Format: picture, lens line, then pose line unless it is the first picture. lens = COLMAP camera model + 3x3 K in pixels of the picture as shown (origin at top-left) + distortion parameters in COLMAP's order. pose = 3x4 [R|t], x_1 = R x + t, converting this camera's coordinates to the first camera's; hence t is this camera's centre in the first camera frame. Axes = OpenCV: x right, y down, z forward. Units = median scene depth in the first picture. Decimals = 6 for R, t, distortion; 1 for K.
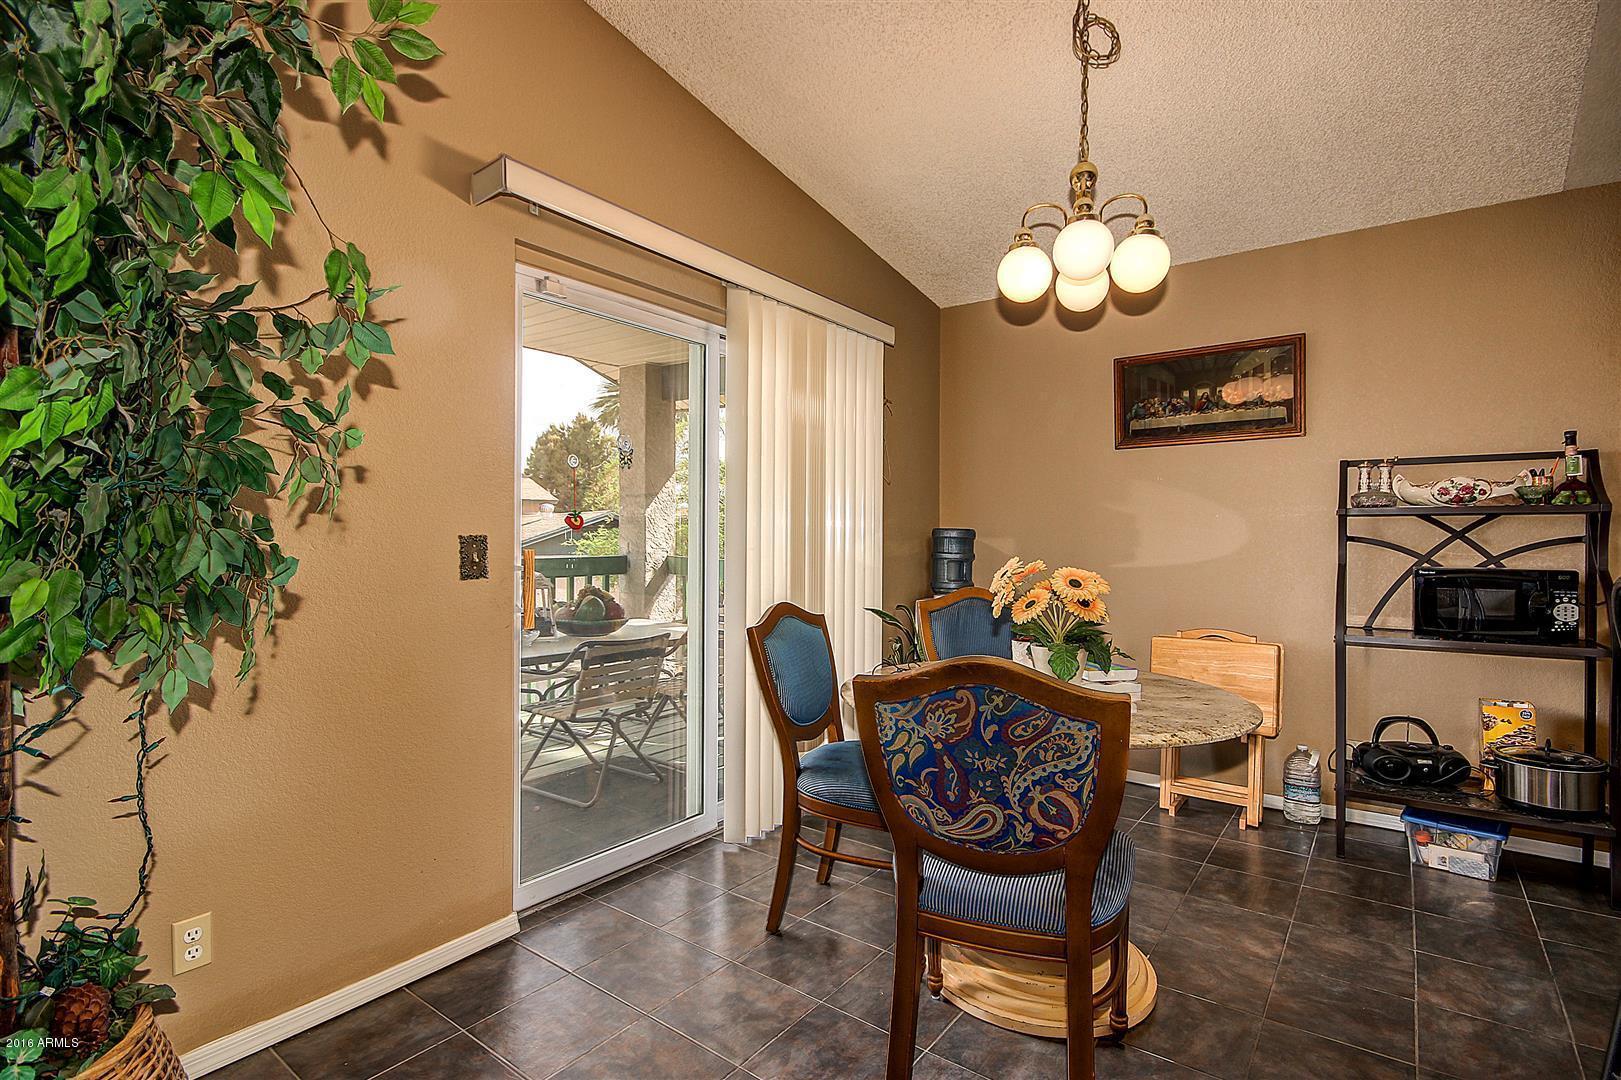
lens RADIAL K [[790.2, 0, 821.1], [0, 790.2, 541.7], [0, 0, 1]] dist [0.007573, -0.005486]
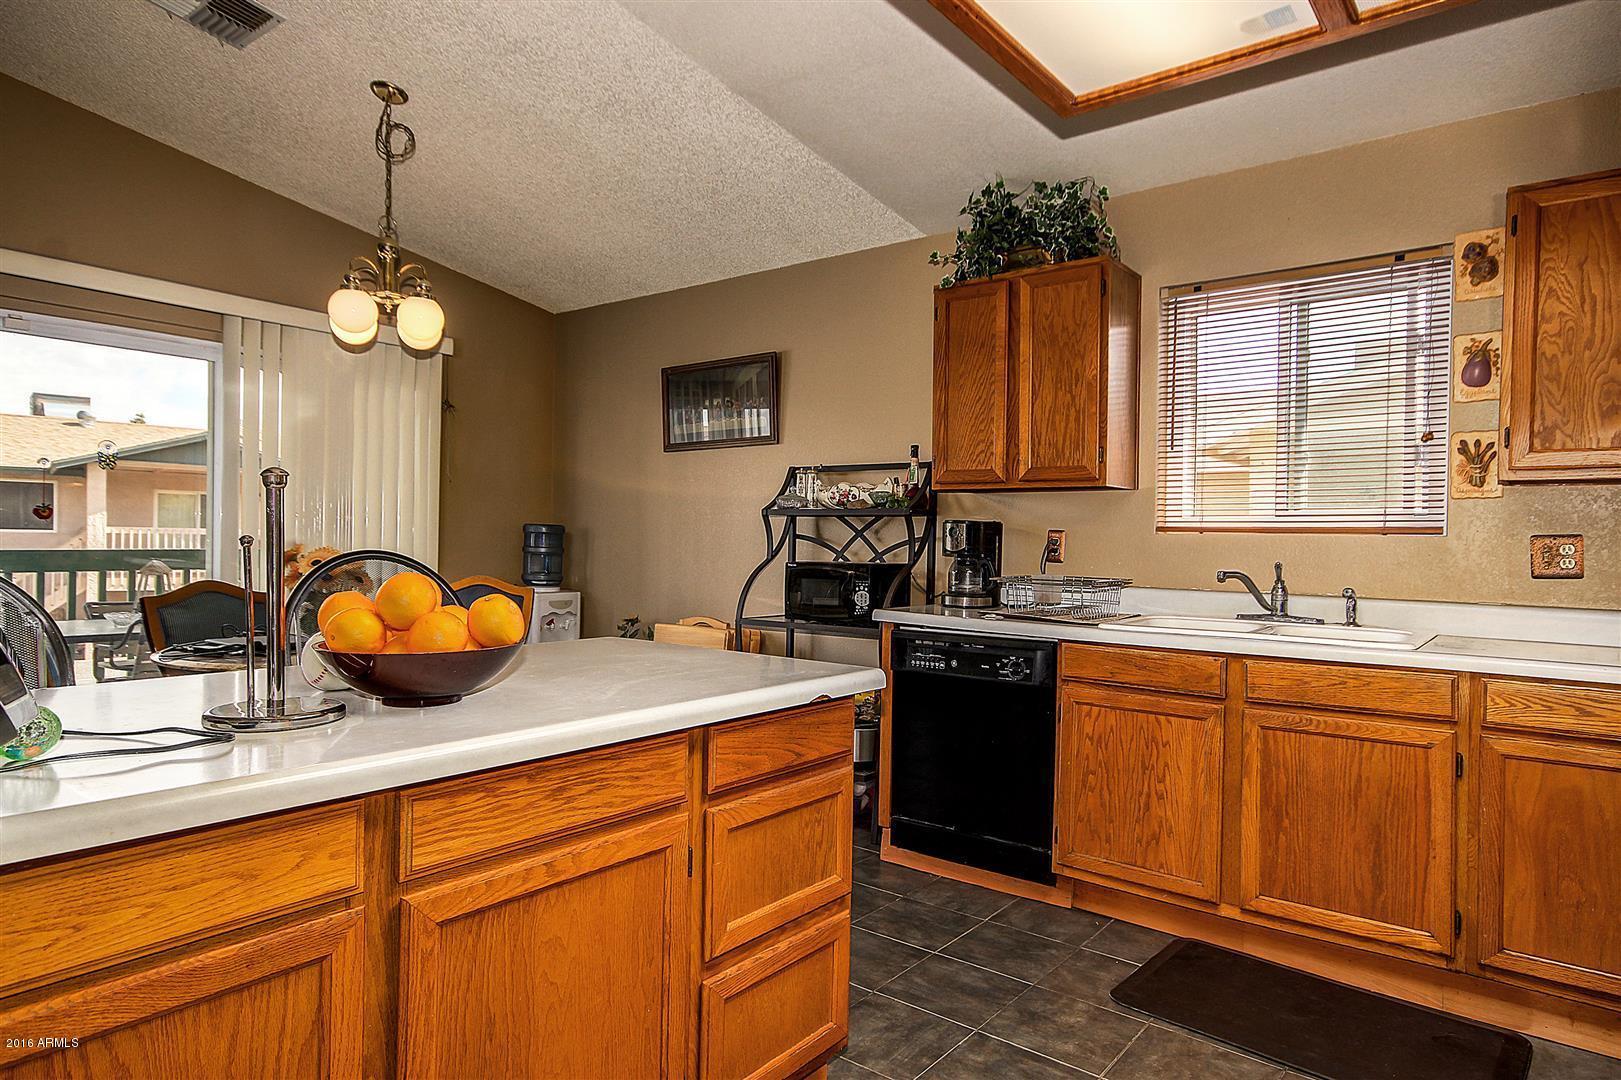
lens RADIAL K [[931.7, 0, 842.4], [0, 931.7, 550.8], [0, 0, 1]] dist [0.000007, 0.006562]
pose [[0.999511, 0.010172, -0.029584, 0.853891], [-0.009826, 0.999882, 0.011831, 0.000689], [0.029701, -0.011534, 0.999492, -0.371612]]
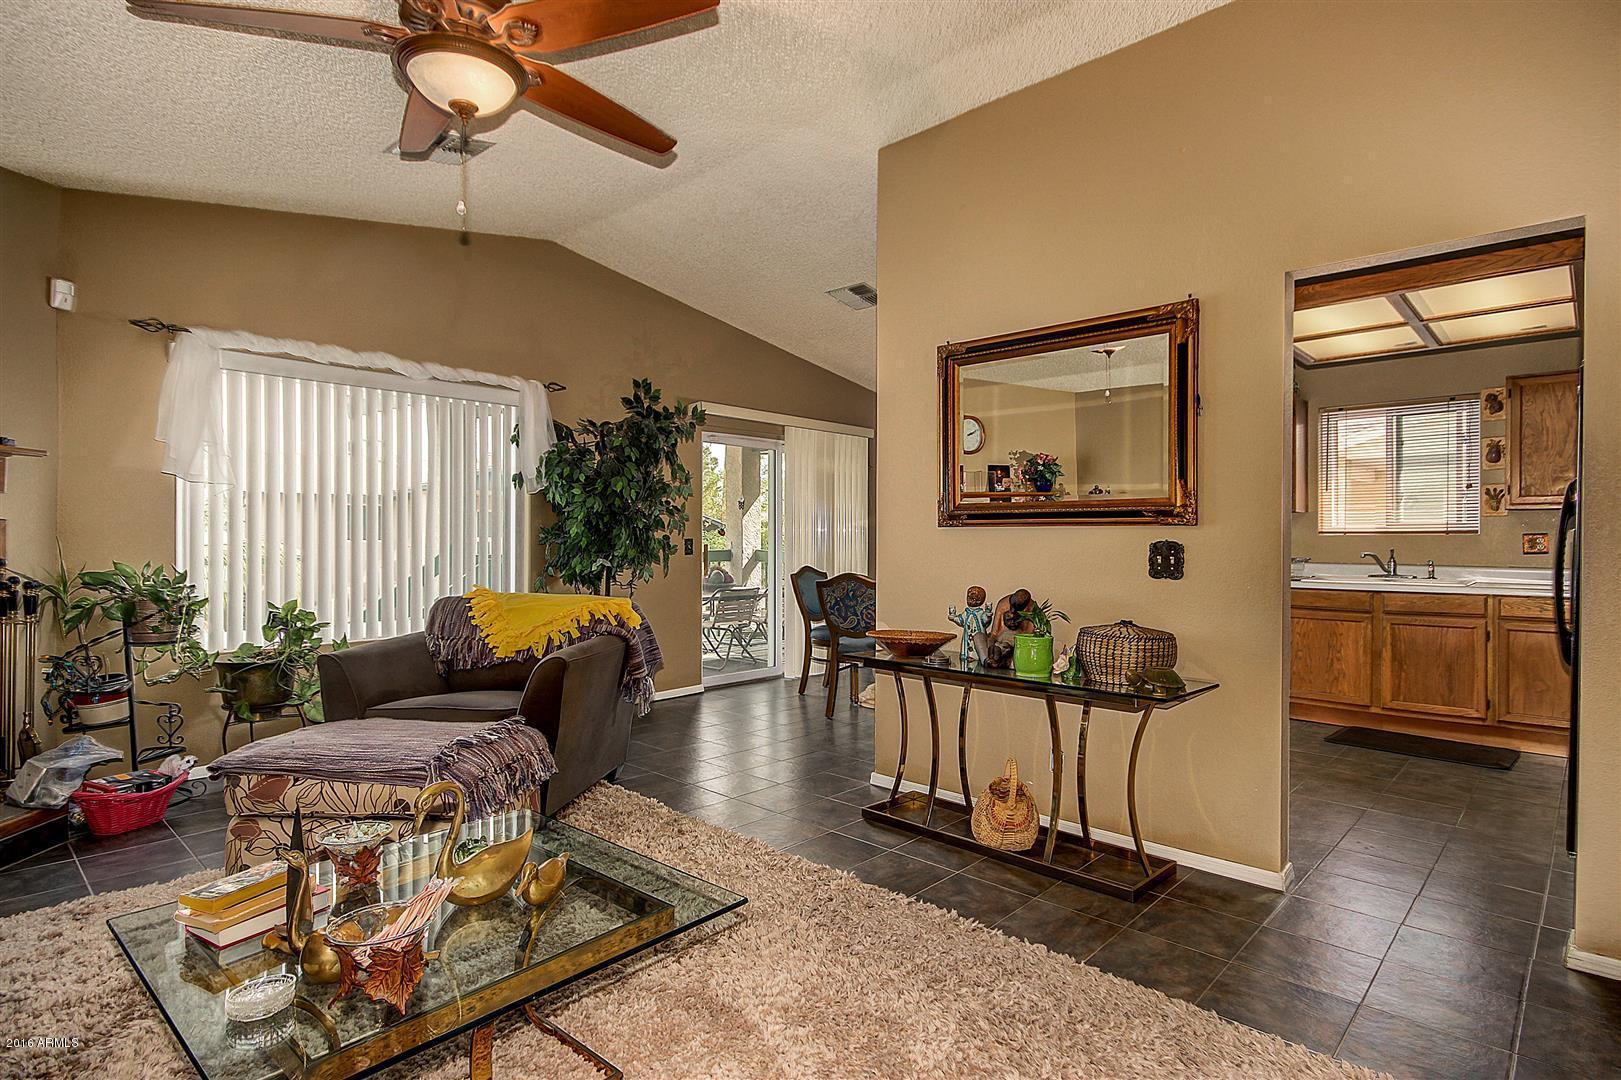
lens RADIAL K [[858.9, 0, 824.7], [0, 858.9, 542.9], [0, 0, 1]] dist [0.005823, 0.003496]
pose [[0.994664, -0.003249, -0.103116, 0.238426], [0.003587, 0.999989, 0.003095, -0.001734], [0.103105, -0.003448, 0.994665, -1.381334]]
